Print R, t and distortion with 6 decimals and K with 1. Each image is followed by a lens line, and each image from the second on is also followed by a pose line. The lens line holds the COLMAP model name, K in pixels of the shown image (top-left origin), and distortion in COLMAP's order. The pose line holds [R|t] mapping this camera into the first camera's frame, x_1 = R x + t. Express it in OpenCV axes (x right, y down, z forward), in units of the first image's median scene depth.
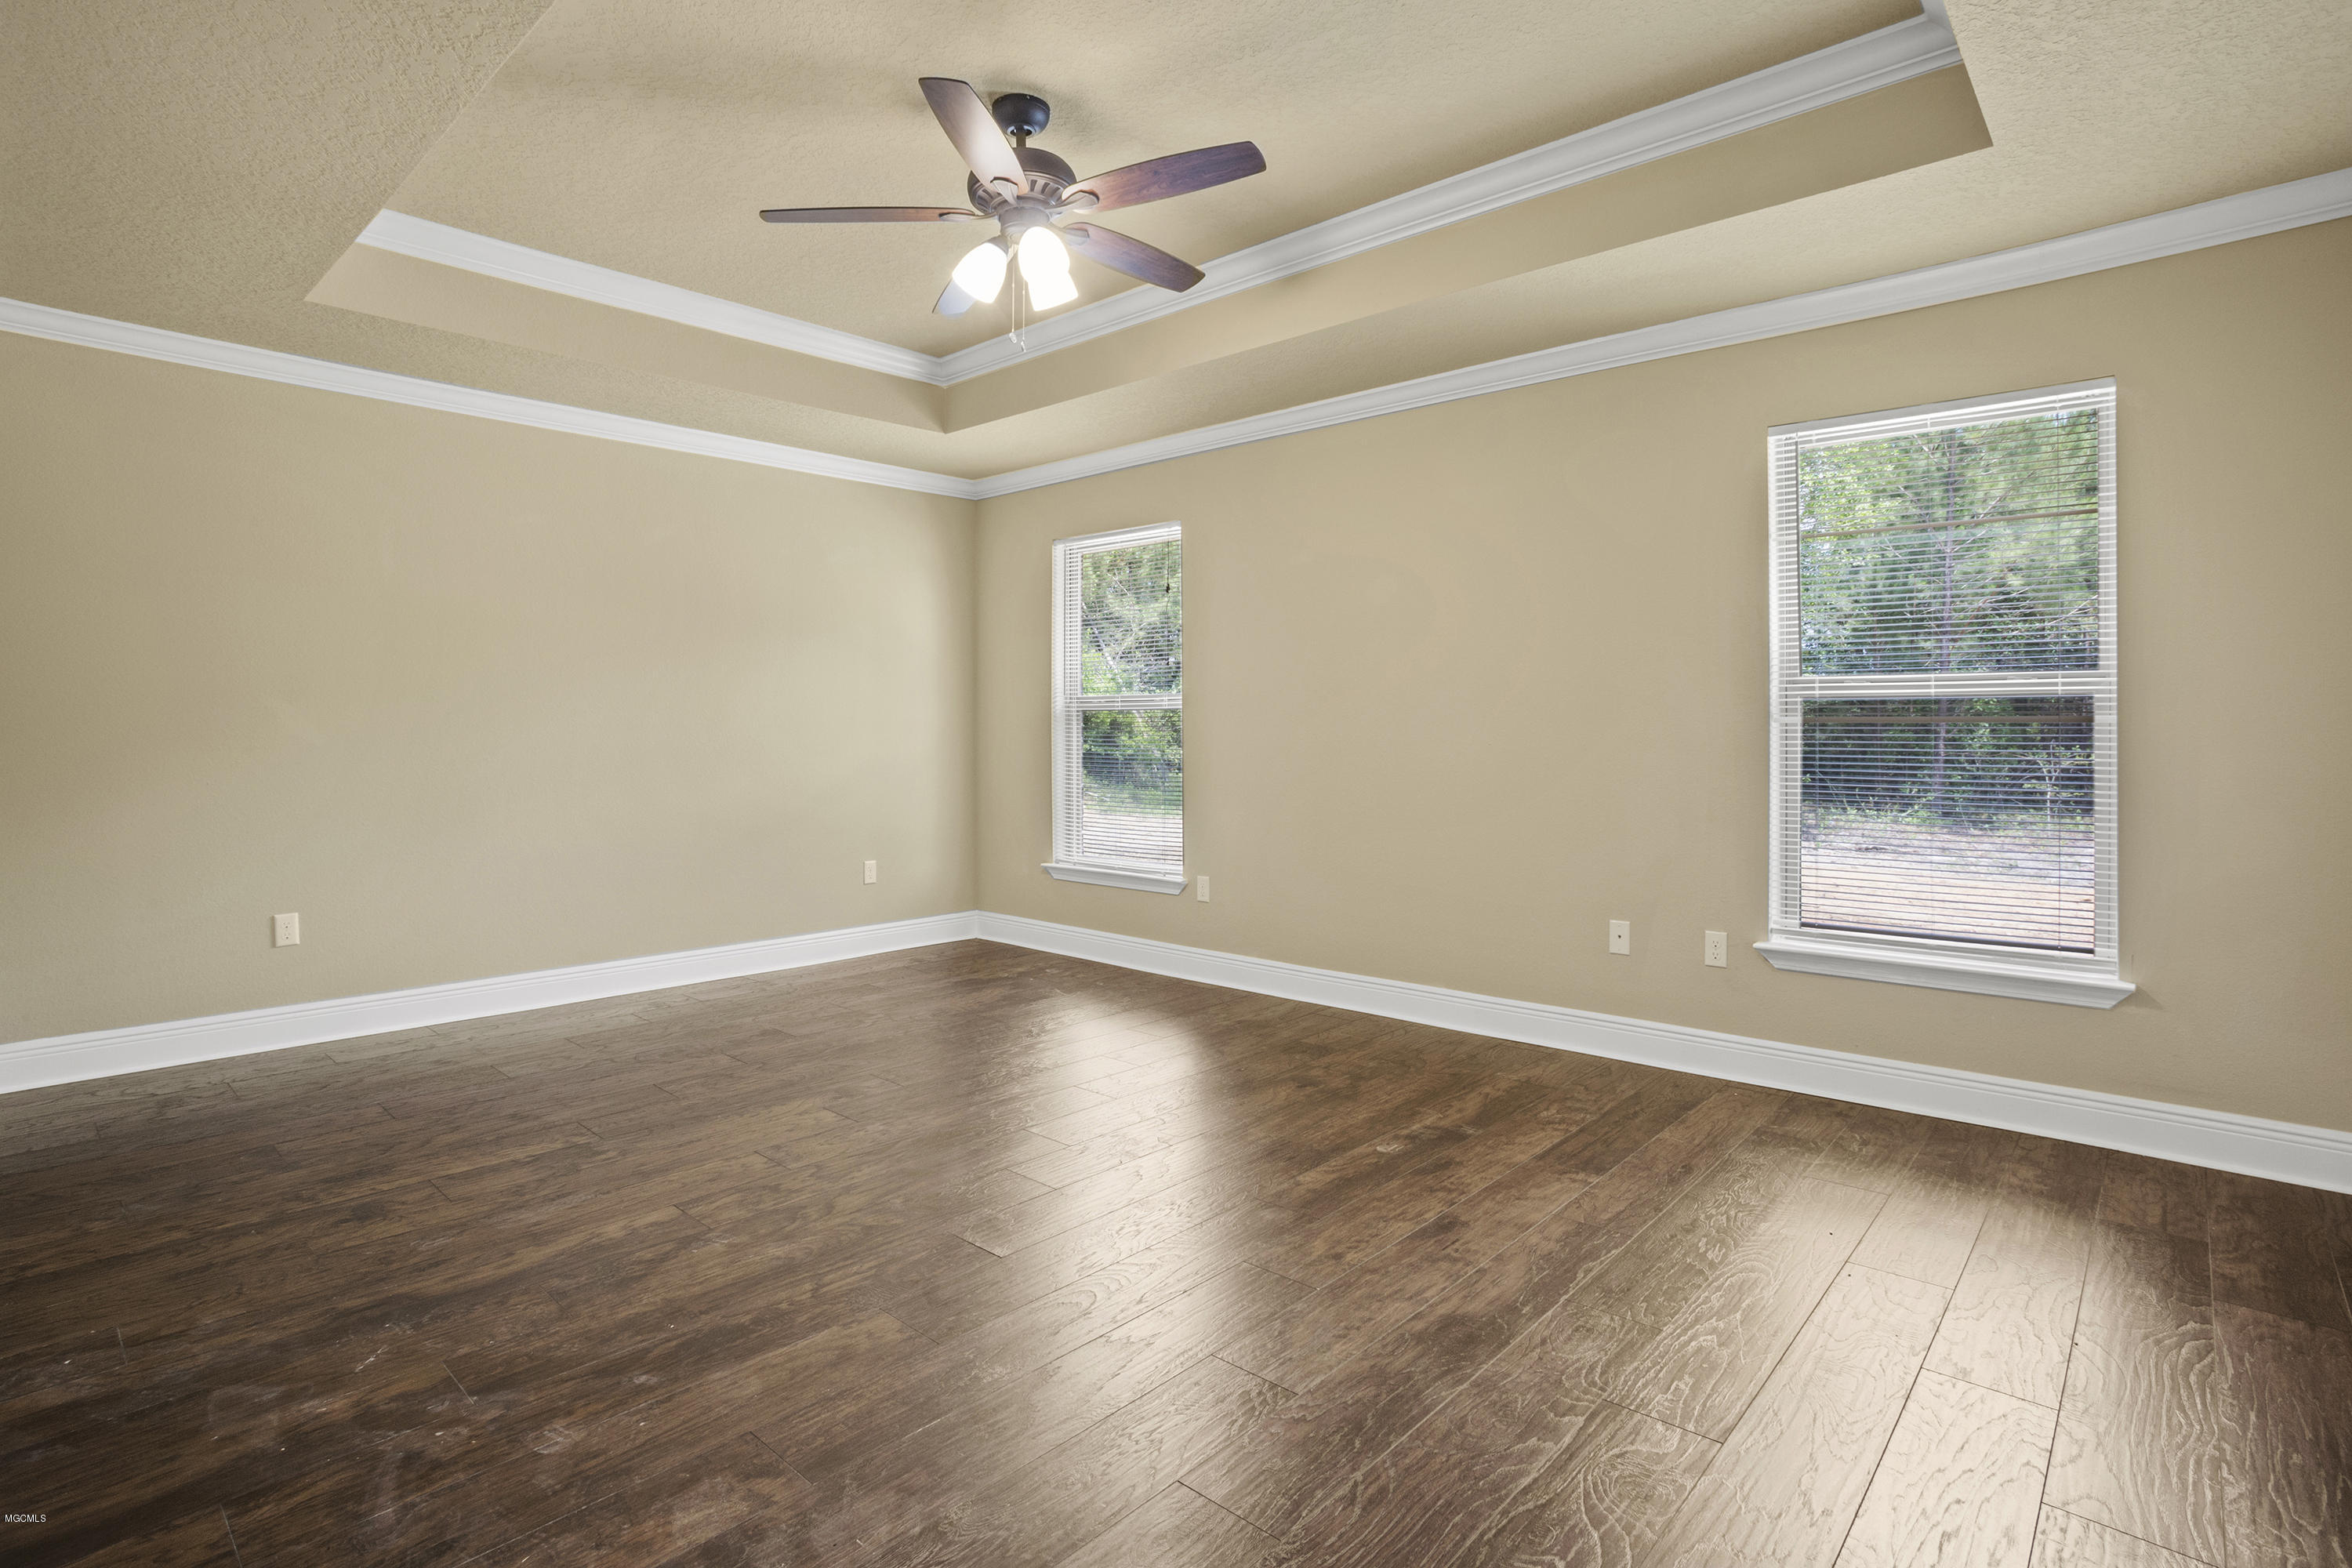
lens RADIAL K [[1146.4, 0, 1172.4], [0, 1146.4, 774.7], [0, 0, 1]] dist [-0.084738, 0.040792]
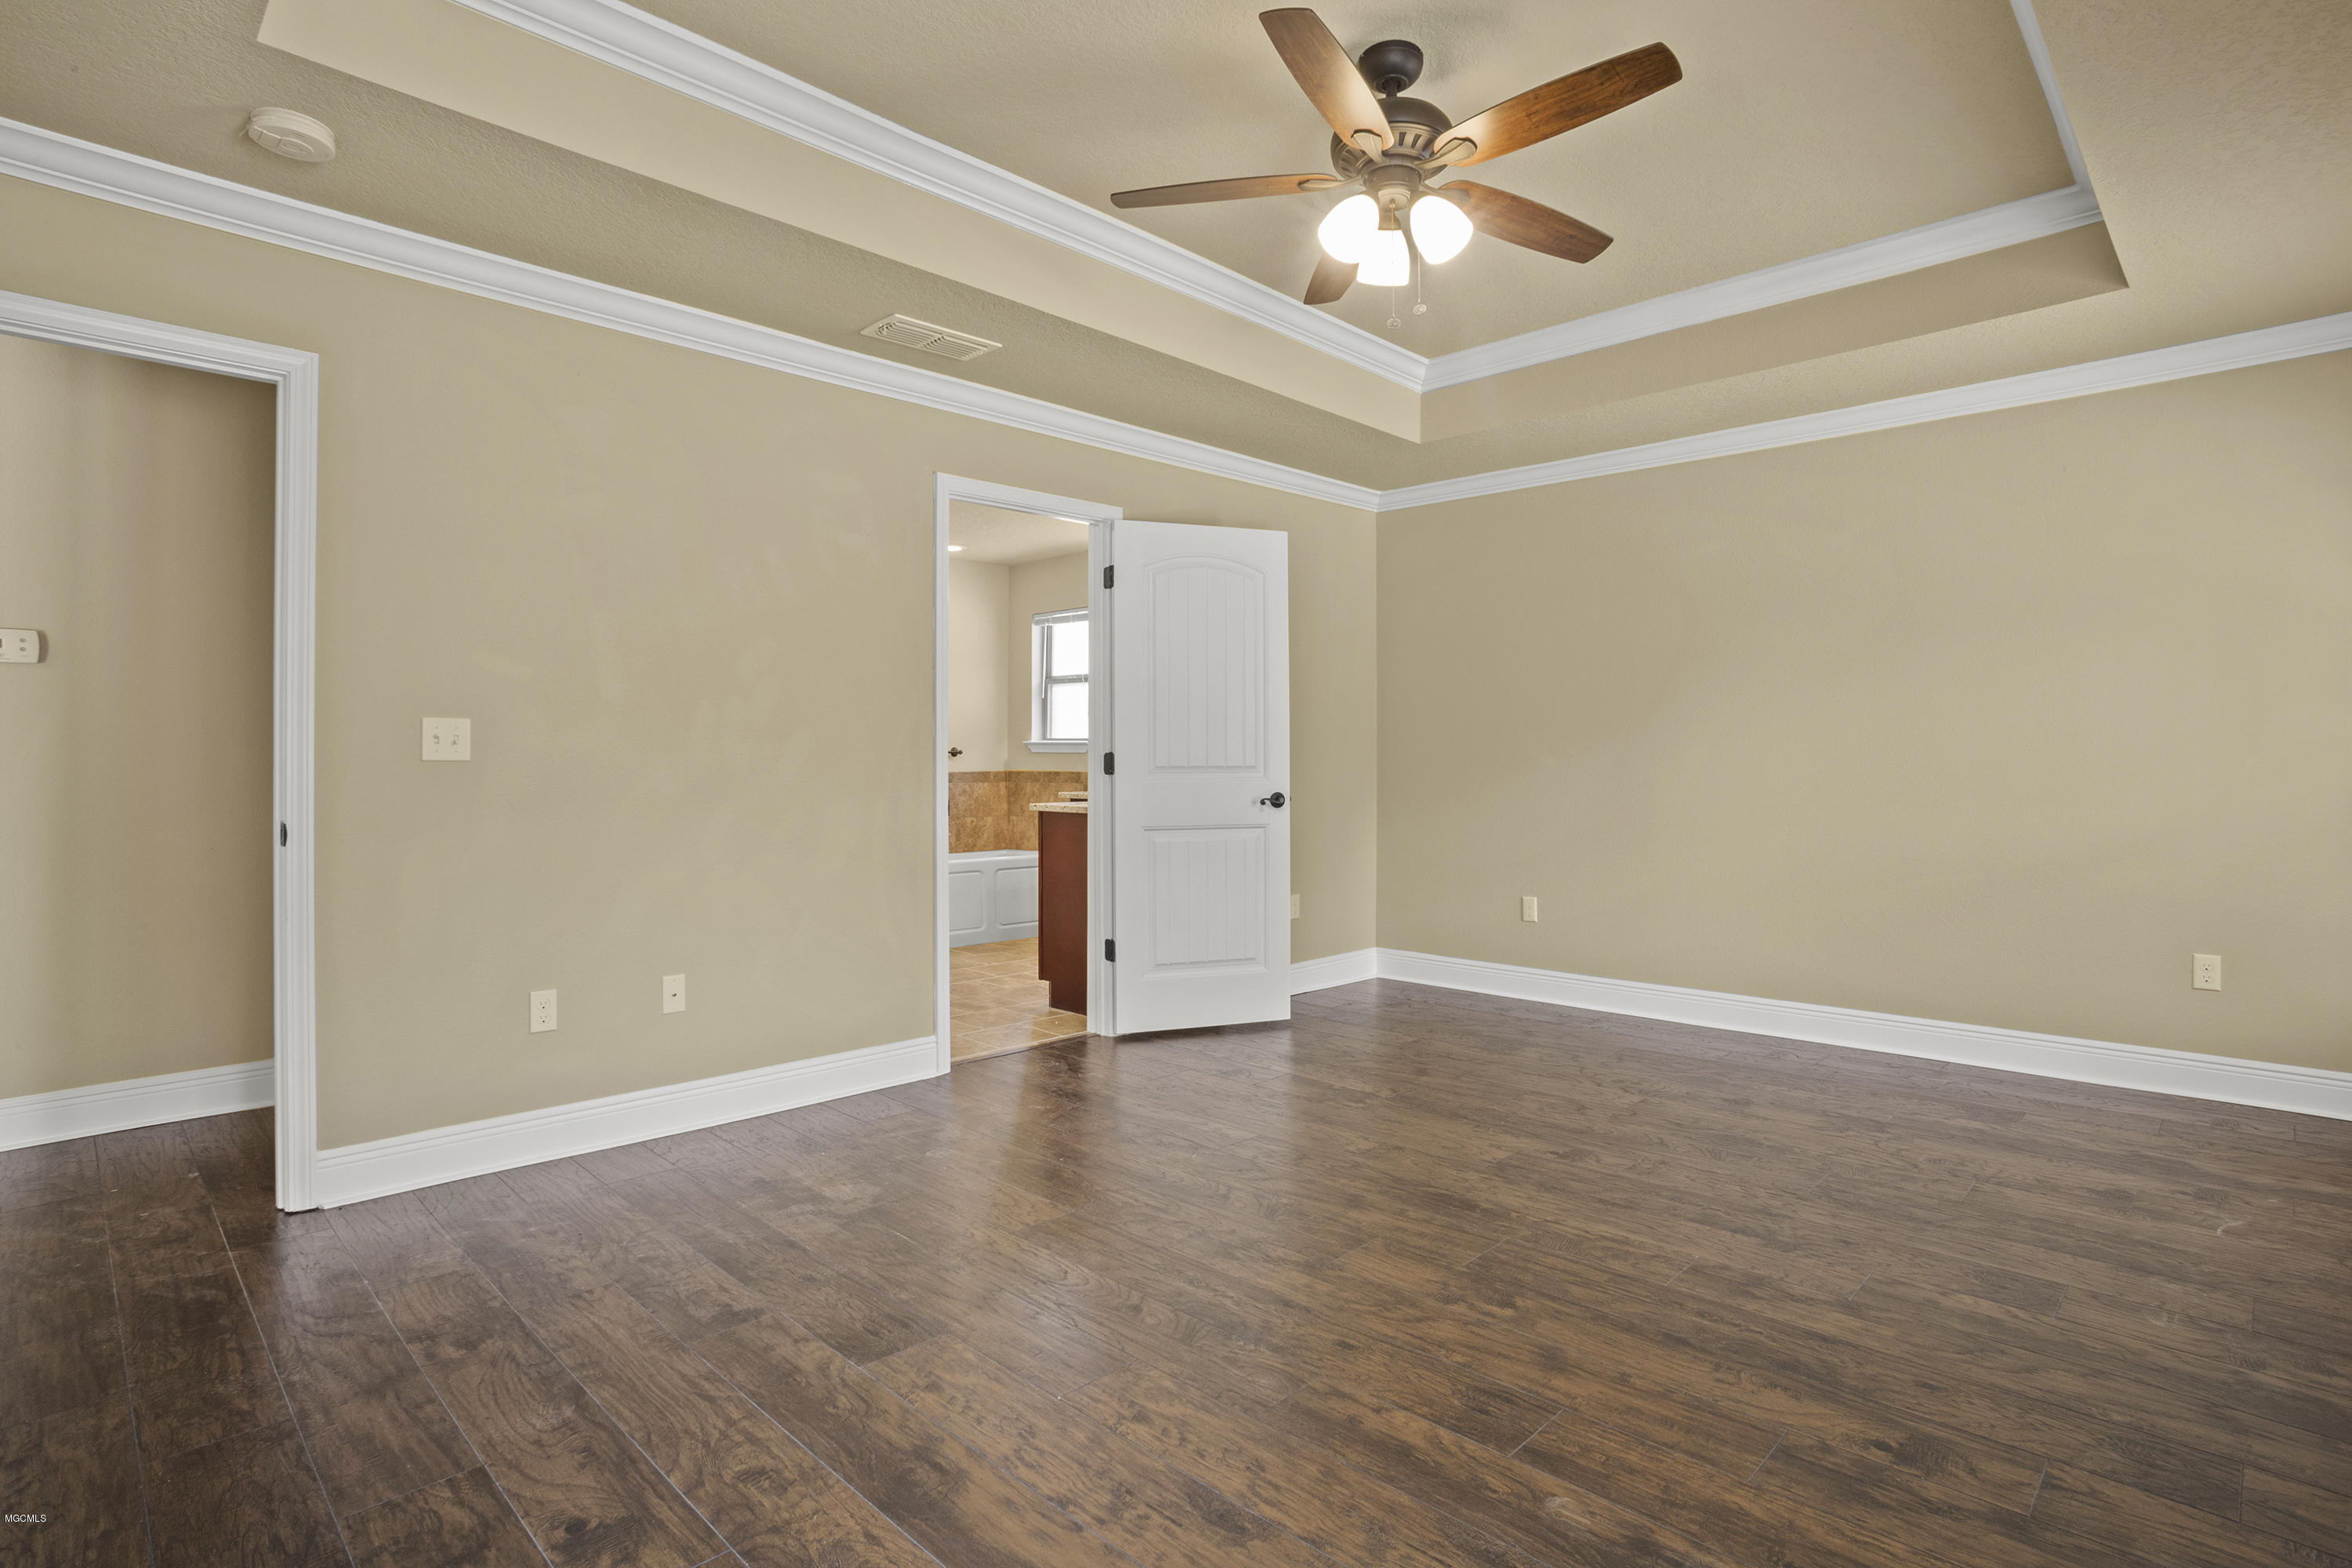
lens RADIAL K [[1196.7, 0, 1180.5], [0, 1196.7, 774.4], [0, 0, 1]] dist [-0.031865, 0.000361]
pose [[-0.041836, 0.009477, -0.999080, 0.793602], [-0.036002, 0.999291, 0.010986, -0.022220], [0.998476, 0.036428, -0.041465, 0.866211]]
